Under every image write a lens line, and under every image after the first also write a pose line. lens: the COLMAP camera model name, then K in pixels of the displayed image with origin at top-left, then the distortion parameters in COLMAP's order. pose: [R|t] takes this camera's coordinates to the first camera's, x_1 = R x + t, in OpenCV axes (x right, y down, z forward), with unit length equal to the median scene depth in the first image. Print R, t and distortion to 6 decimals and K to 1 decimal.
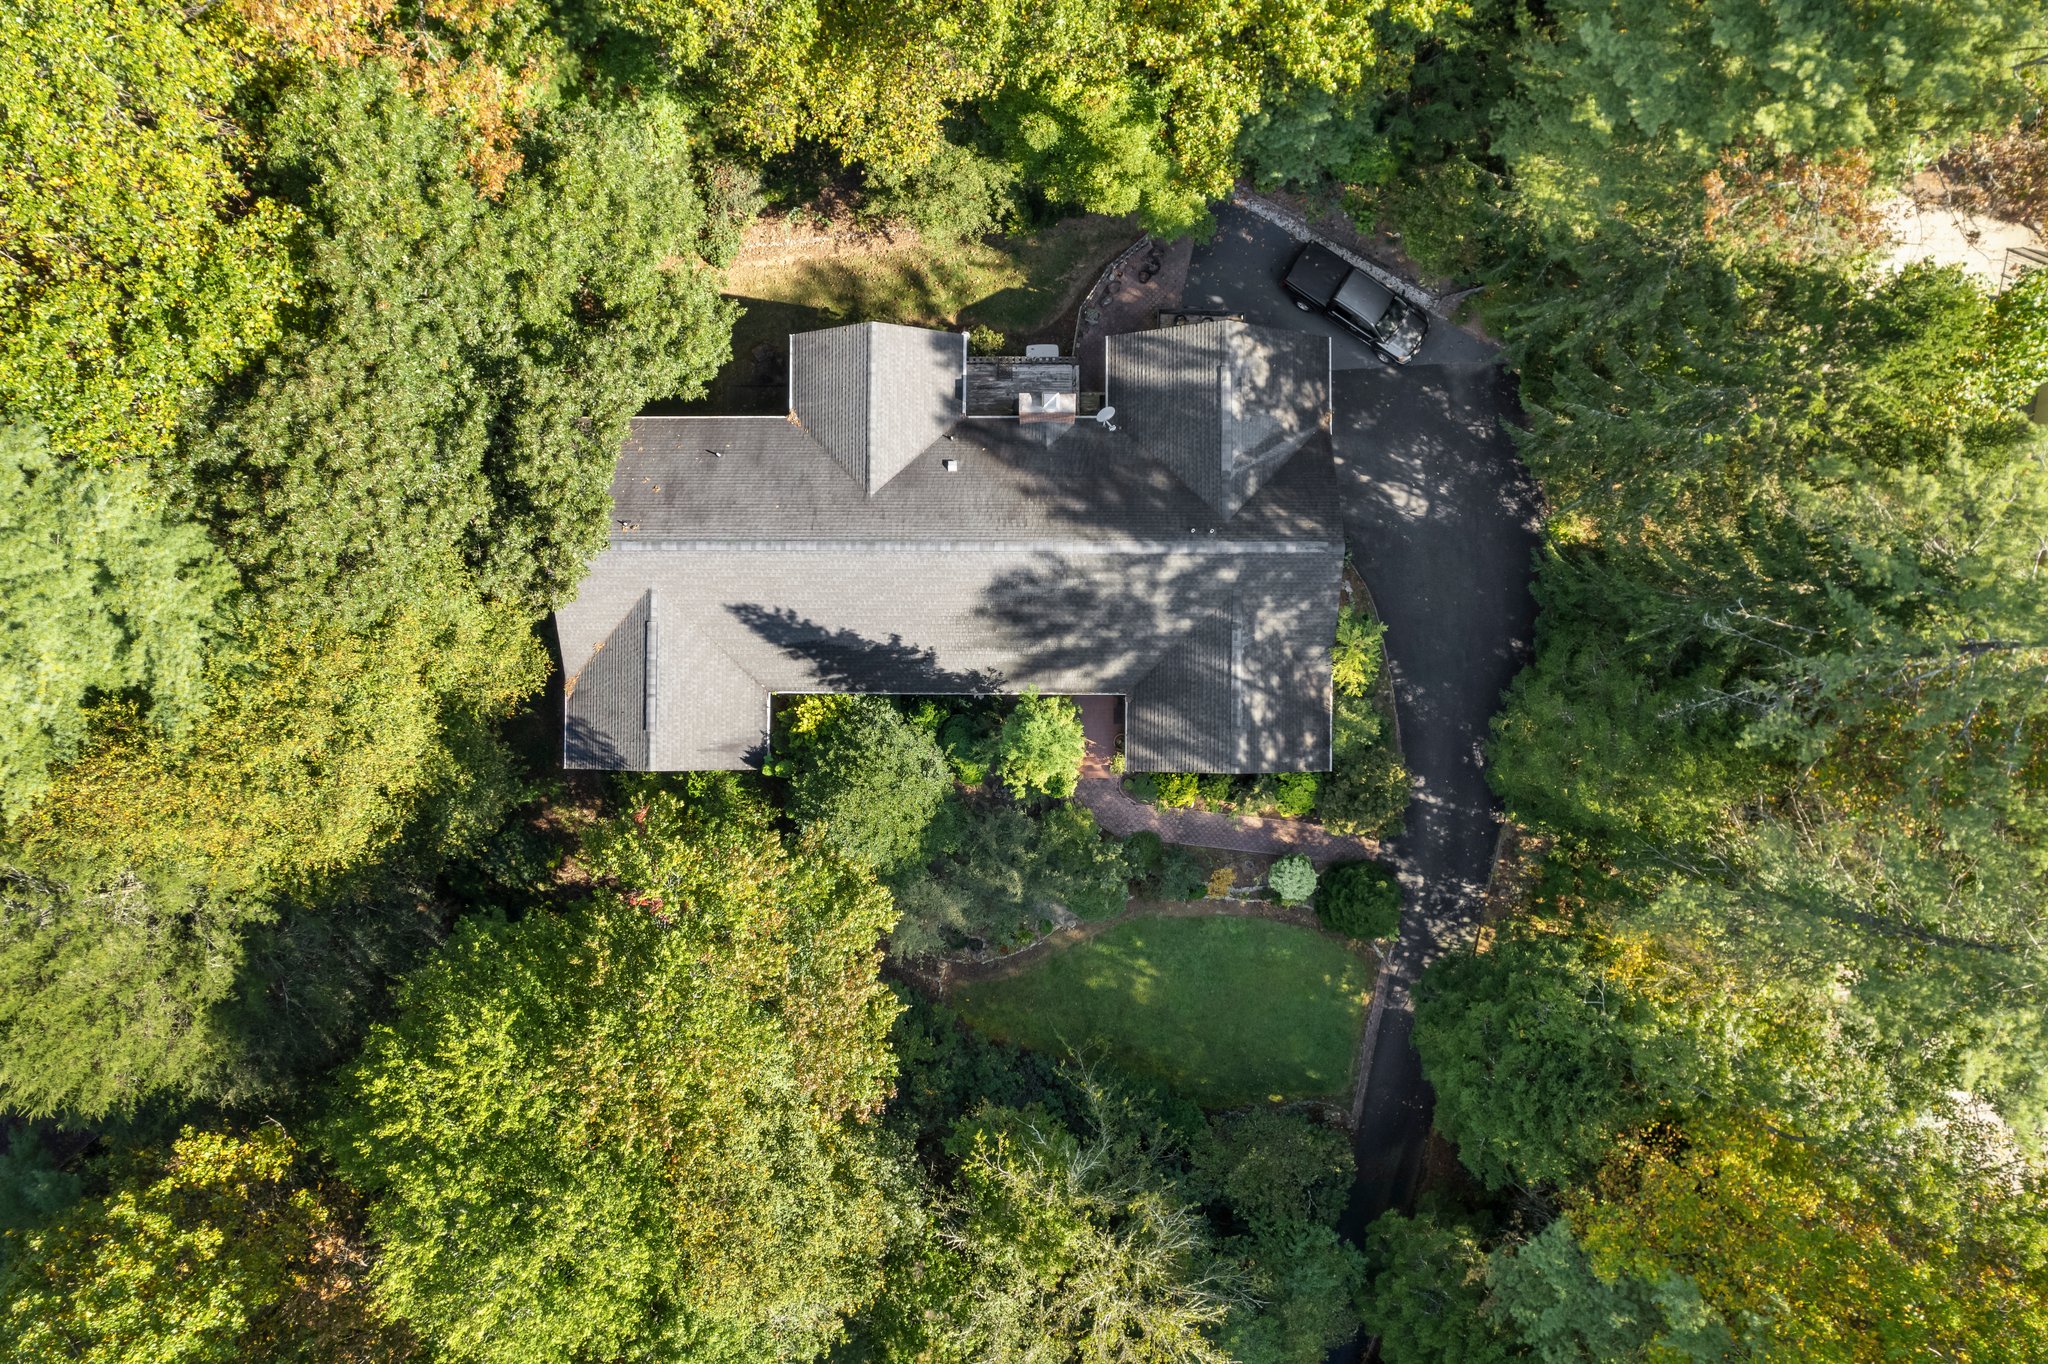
lens RADIAL K [[1332.6, 0, 985.6], [0, 1332.6, 655.2], [0, 0, 1]] dist [-0.075985, 0.064646]
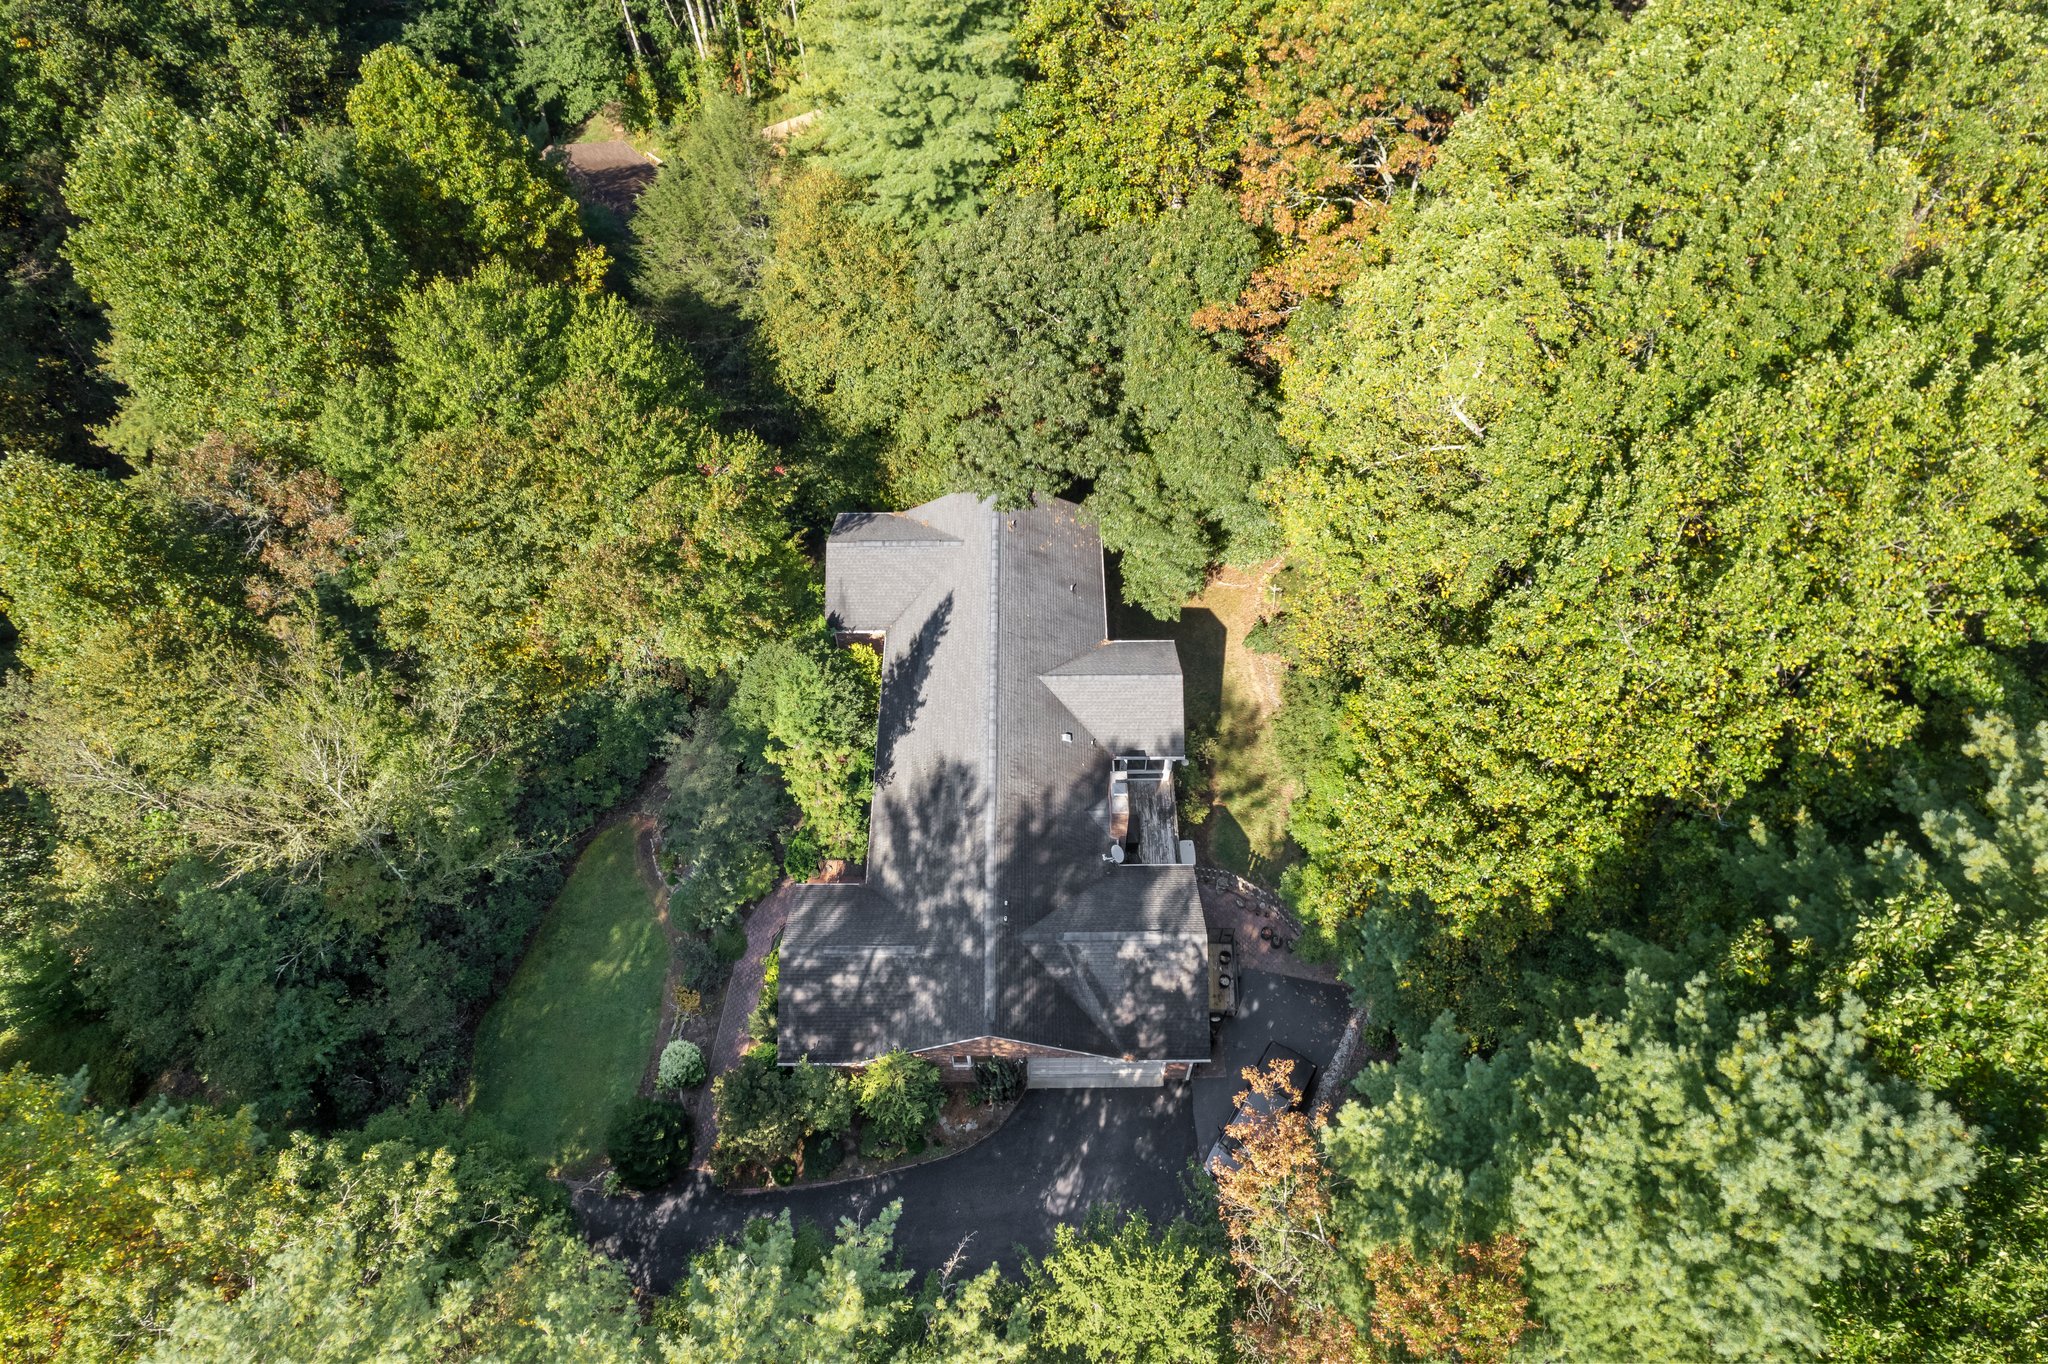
lens RADIAL K [[1332.6, 0, 985.6], [0, 1332.6, 655.2], [0, 0, 1]] dist [-0.075985, 0.064646]
pose [[-0.005794, 0.807558, -0.589759, 0.606096], [-0.996436, 0.044968, 0.071364, -0.157601], [0.084151, 0.588071, 0.804420, 0.011478]]
